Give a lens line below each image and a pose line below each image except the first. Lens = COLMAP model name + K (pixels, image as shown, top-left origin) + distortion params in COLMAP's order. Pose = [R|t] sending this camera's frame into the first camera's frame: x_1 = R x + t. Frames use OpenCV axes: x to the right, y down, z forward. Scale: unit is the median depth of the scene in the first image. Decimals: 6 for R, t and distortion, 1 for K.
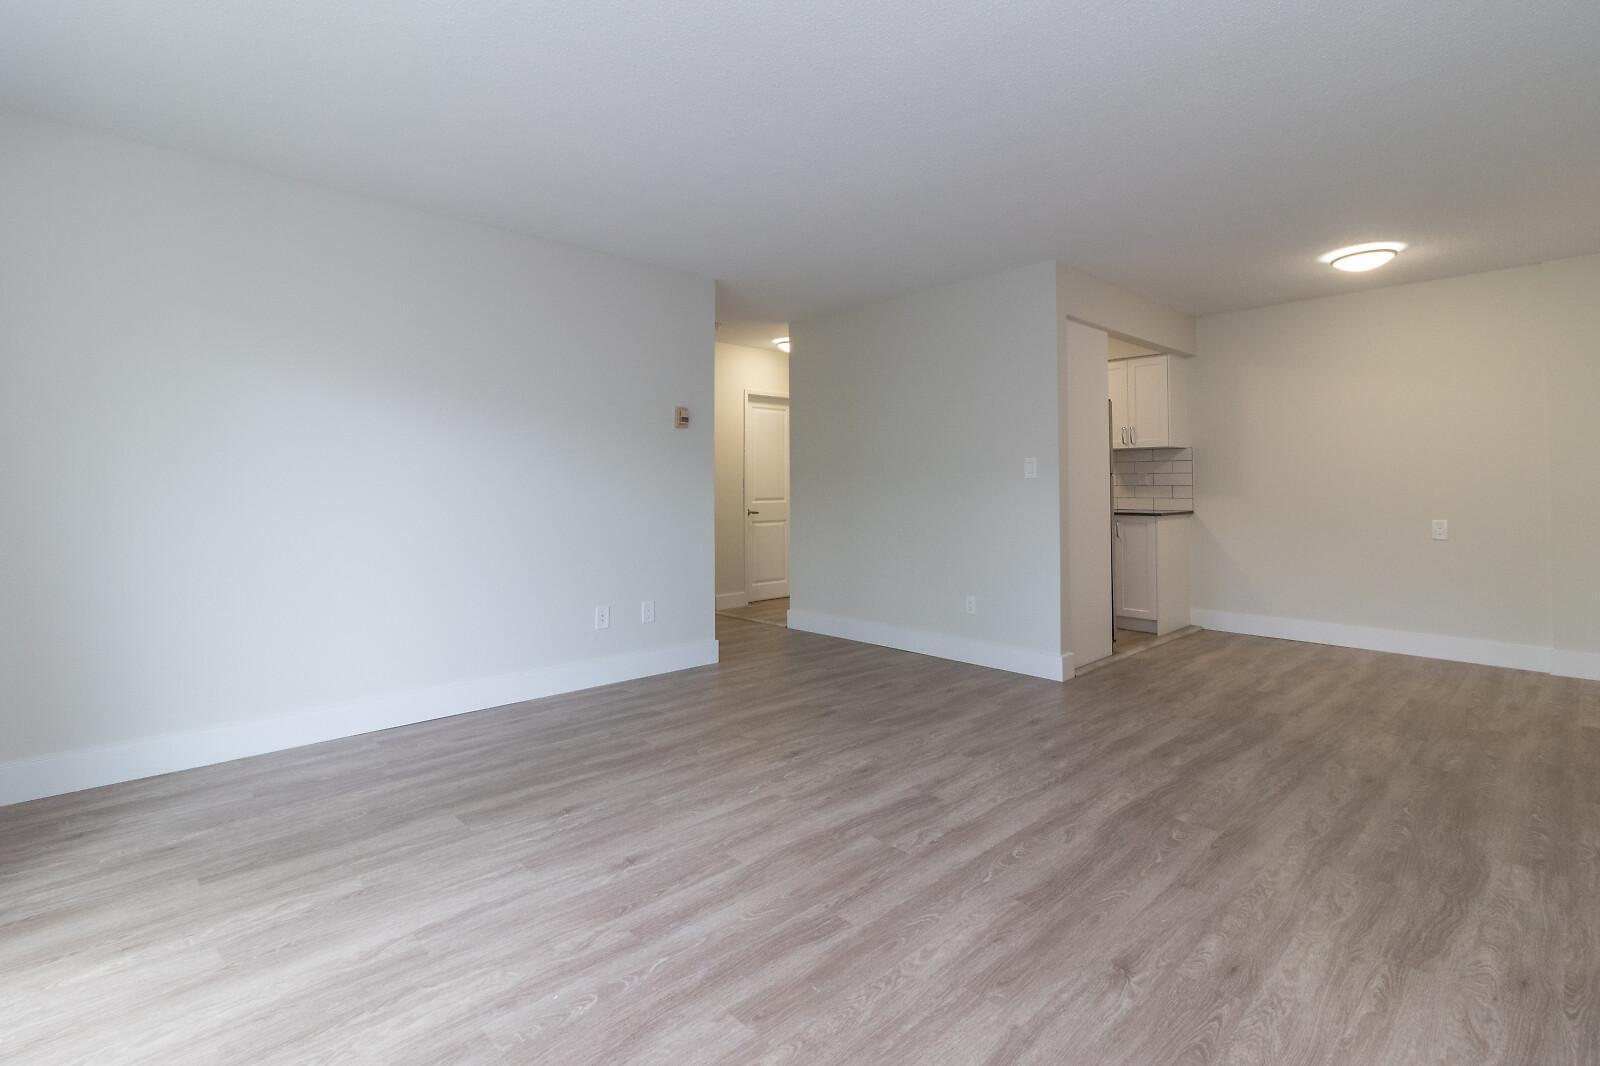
lens RADIAL K [[747.2, 0, 819.8], [0, 747.2, 484.5], [0, 0, 1]] dist [0.001368, -0.000056]
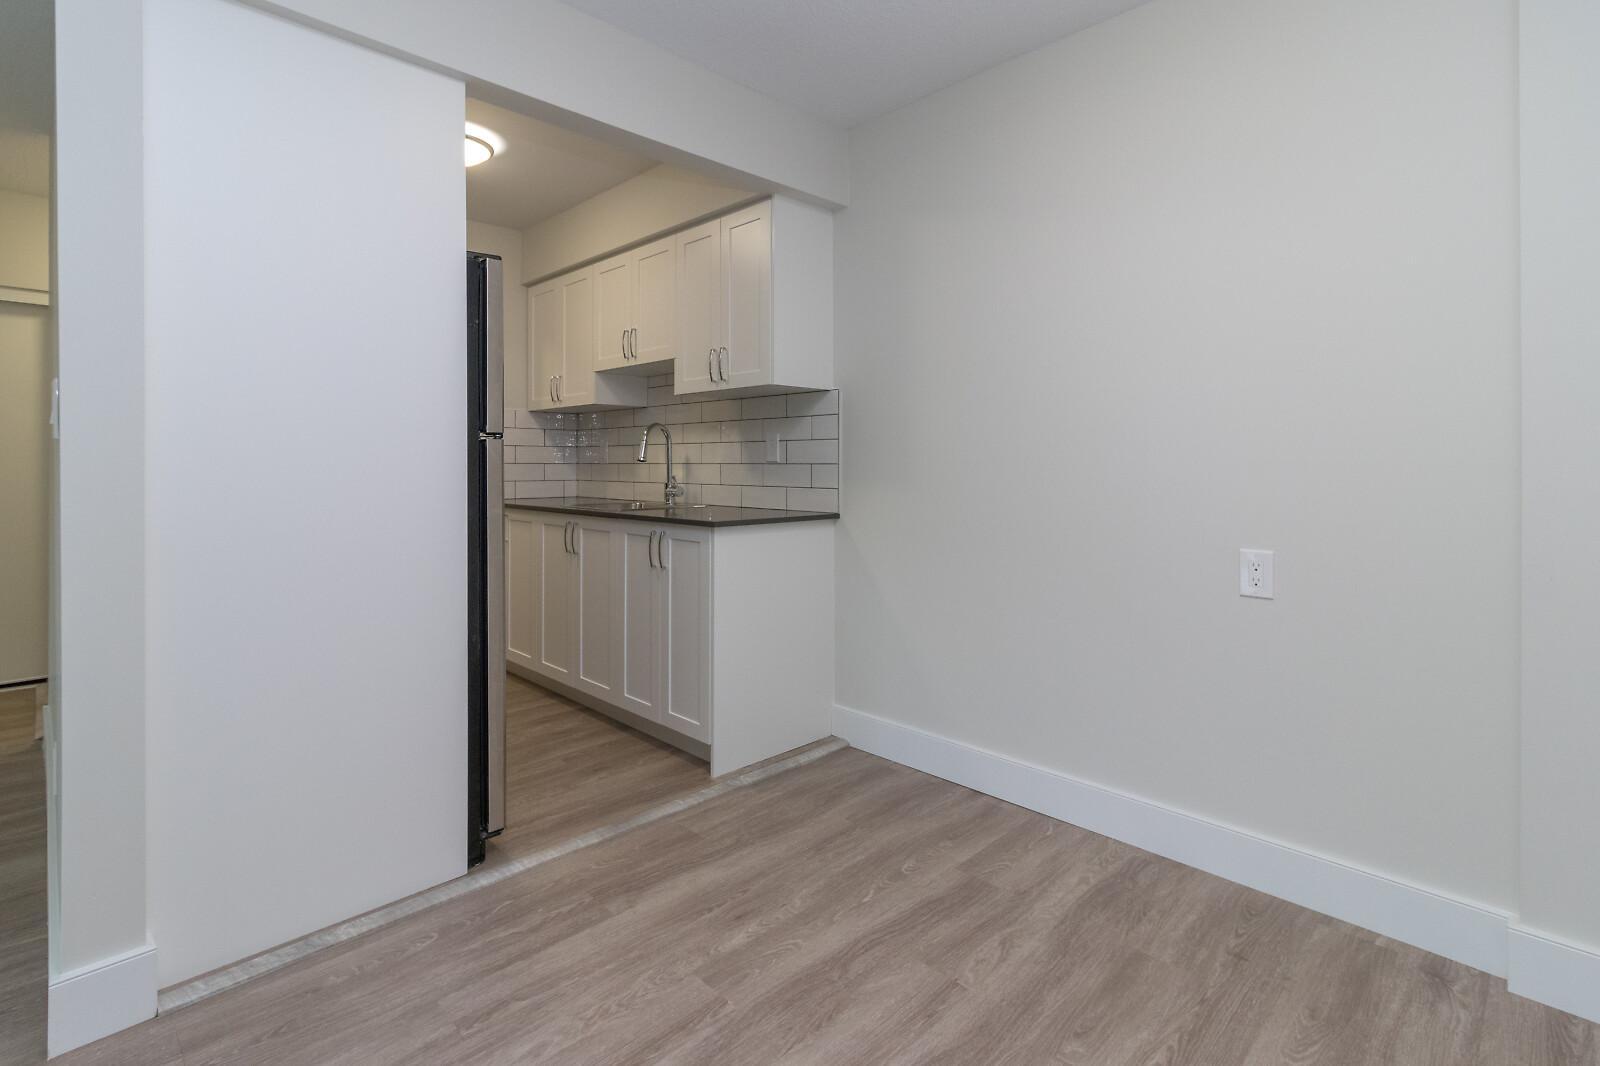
lens RADIAL K [[769.8, 0, 776.7], [0, 769.8, 478.4], [0, 0, 1]] dist [0.002084, -0.000151]
pose [[0.999956, -0.000488, -0.009361, 1.171267], [0.000729, 0.999668, 0.025746, -0.005421], [0.009345, -0.025752, 0.999625, 1.204472]]
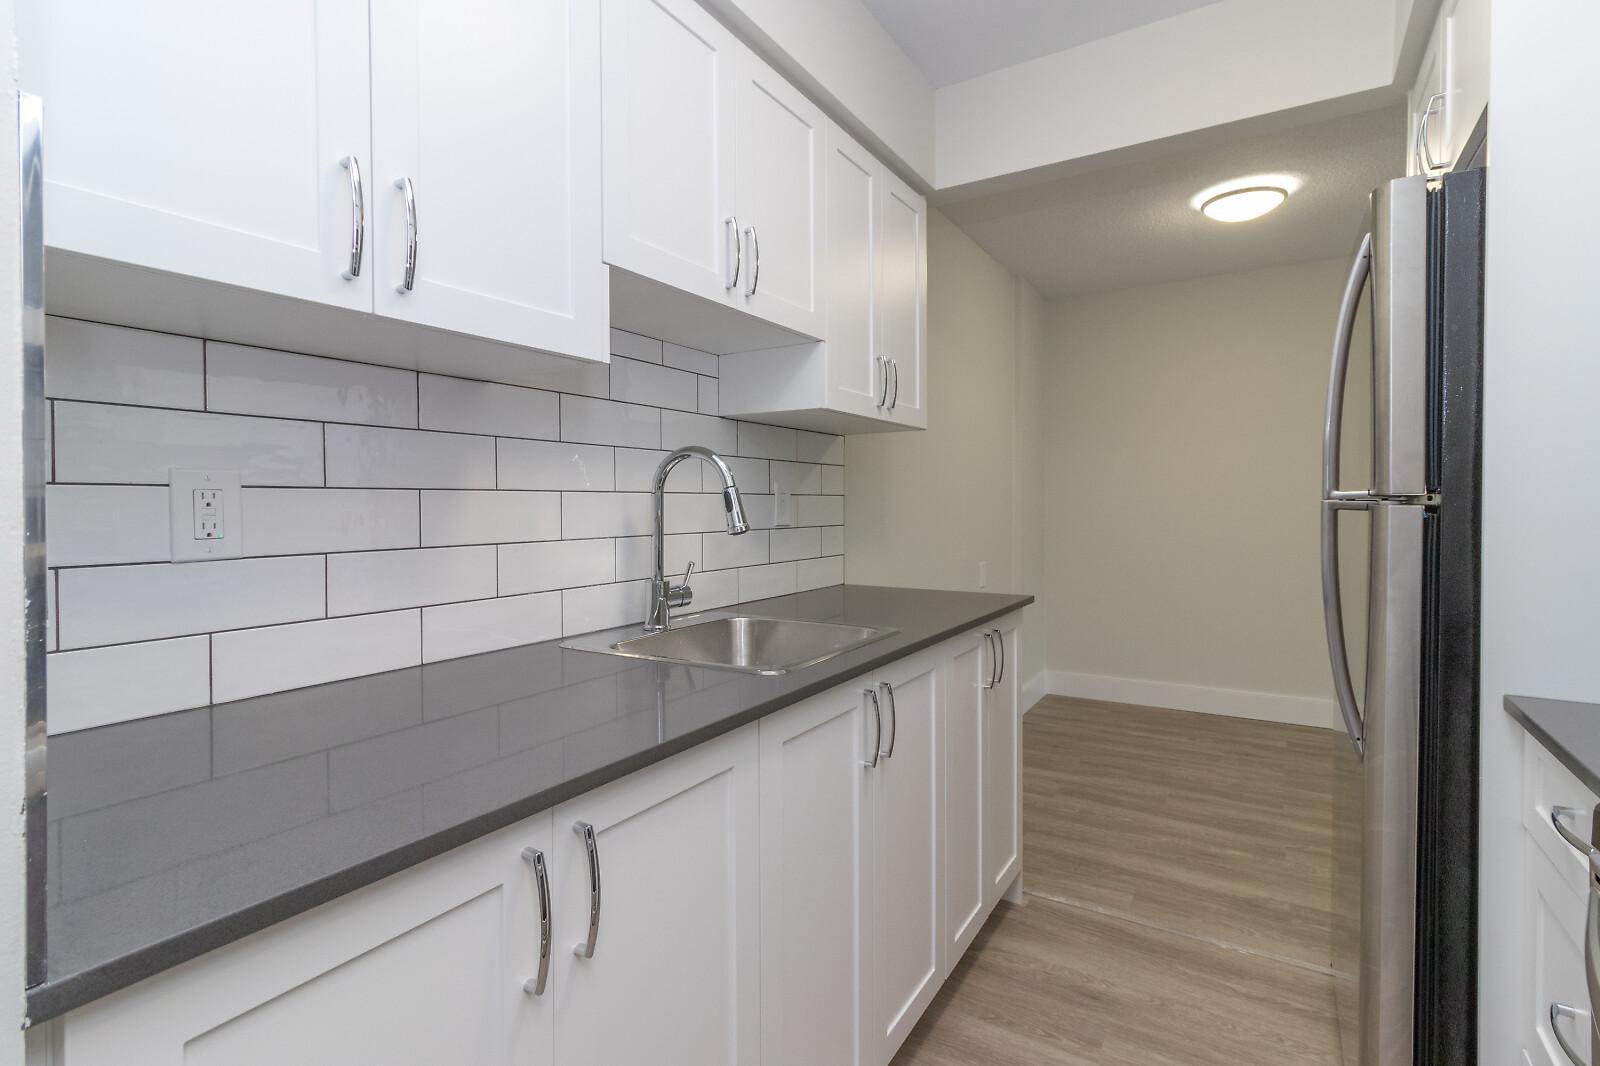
lens RADIAL K [[757.5, 0, 800.0], [0, 757.5, 533.0], [0, 0, 1]] dist [-0.000946, -0.000053]
pose [[-0.246738, -0.033660, 0.968497, 0.211243], [0.000566, 0.999391, 0.034878, -0.023192], [-0.969082, 0.009154, -0.246569, 2.879477]]
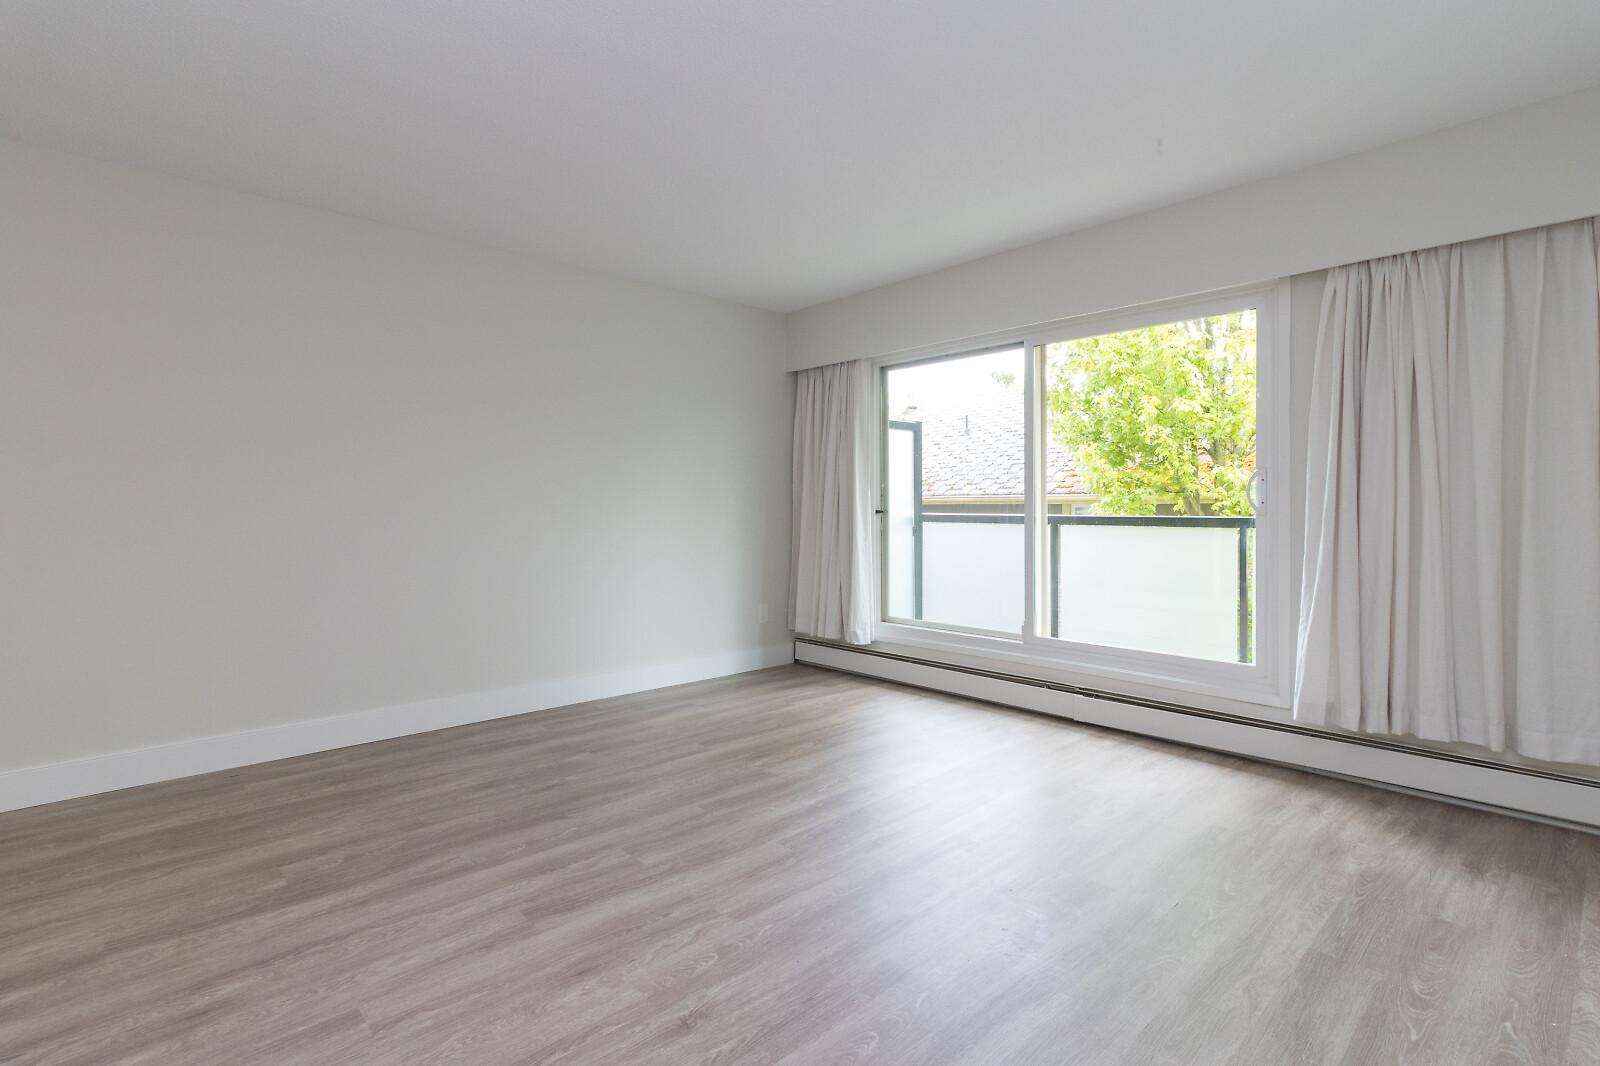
lens RADIAL K [[771.2, 0, 826.2], [0, 771.2, 506.0], [0, 0, 1]] dist [0.004839, 0.000703]
pose [[-0.999934, 0.005251, 0.010203, -0.179073], [0.005219, 0.999982, -0.003095, 0.008044], [-0.010220, -0.003042, -0.999943, 1.988550]]
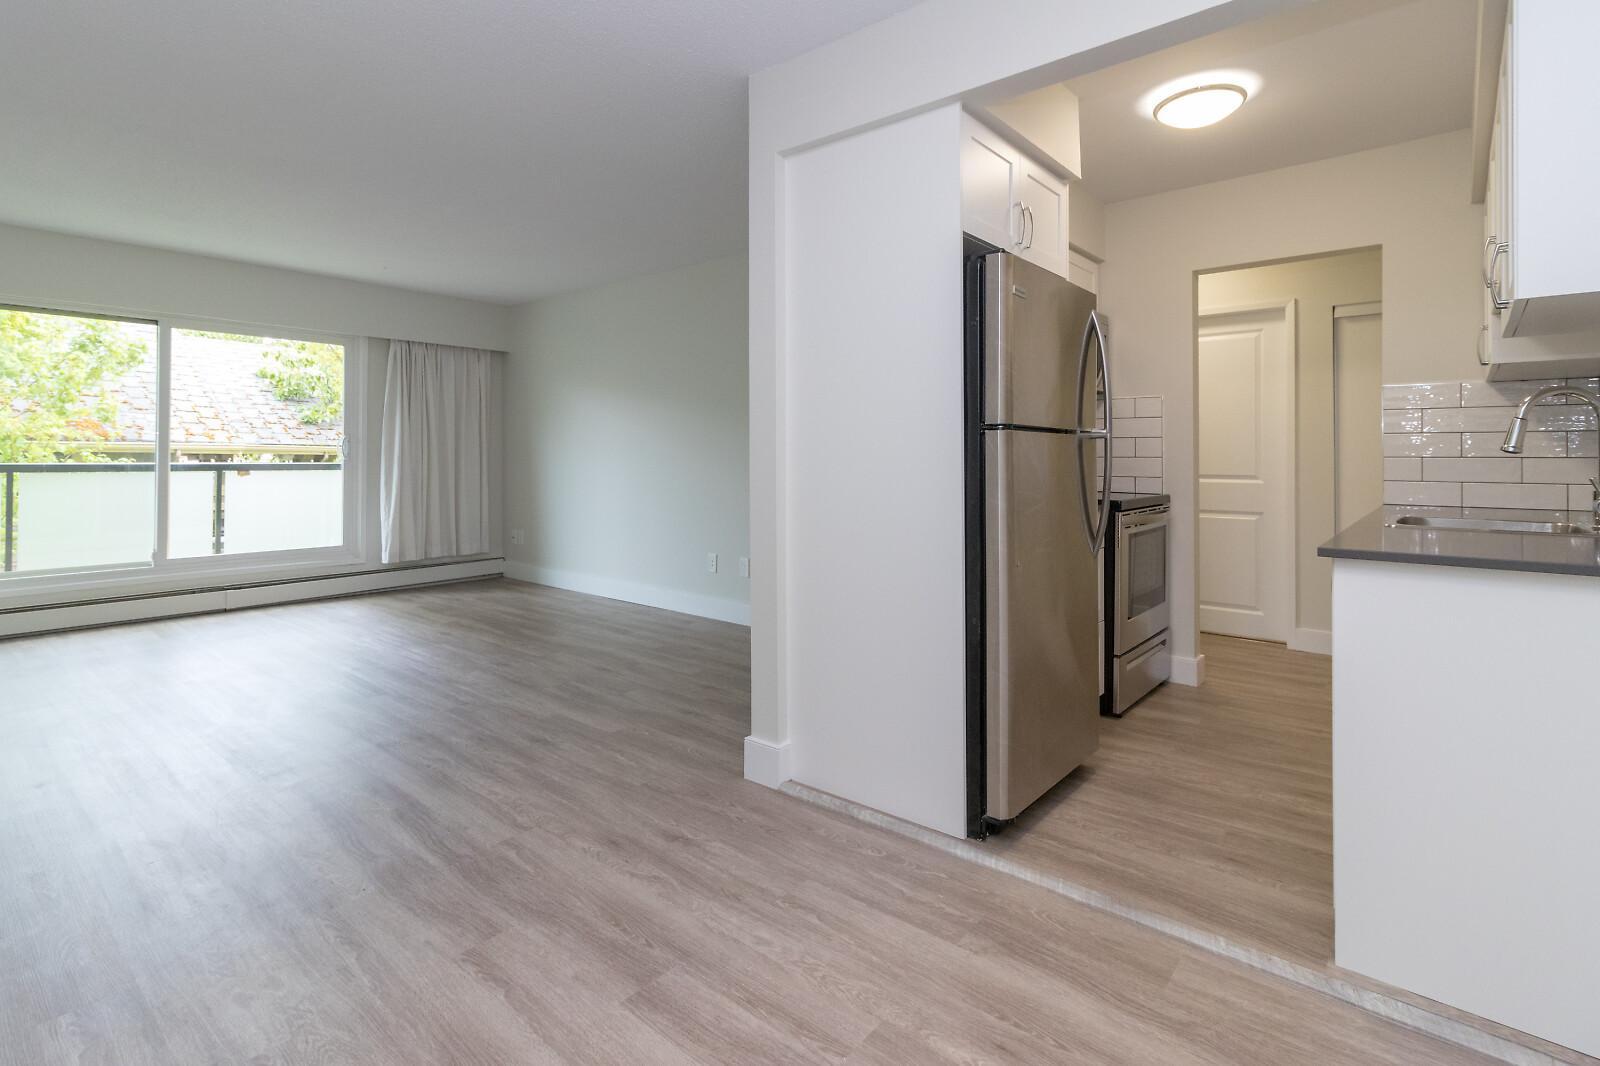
lens RADIAL K [[769.2, 0, 794.4], [0, 769.2, 450.0], [0, 0, 1]] dist [-0.002273, -0.000247]
pose [[0.098347, -0.007672, -0.995123, 1.735786], [-0.000741, 0.999969, -0.007783, 0.004626], [0.995152, 0.001502, 0.098339, 1.791321]]
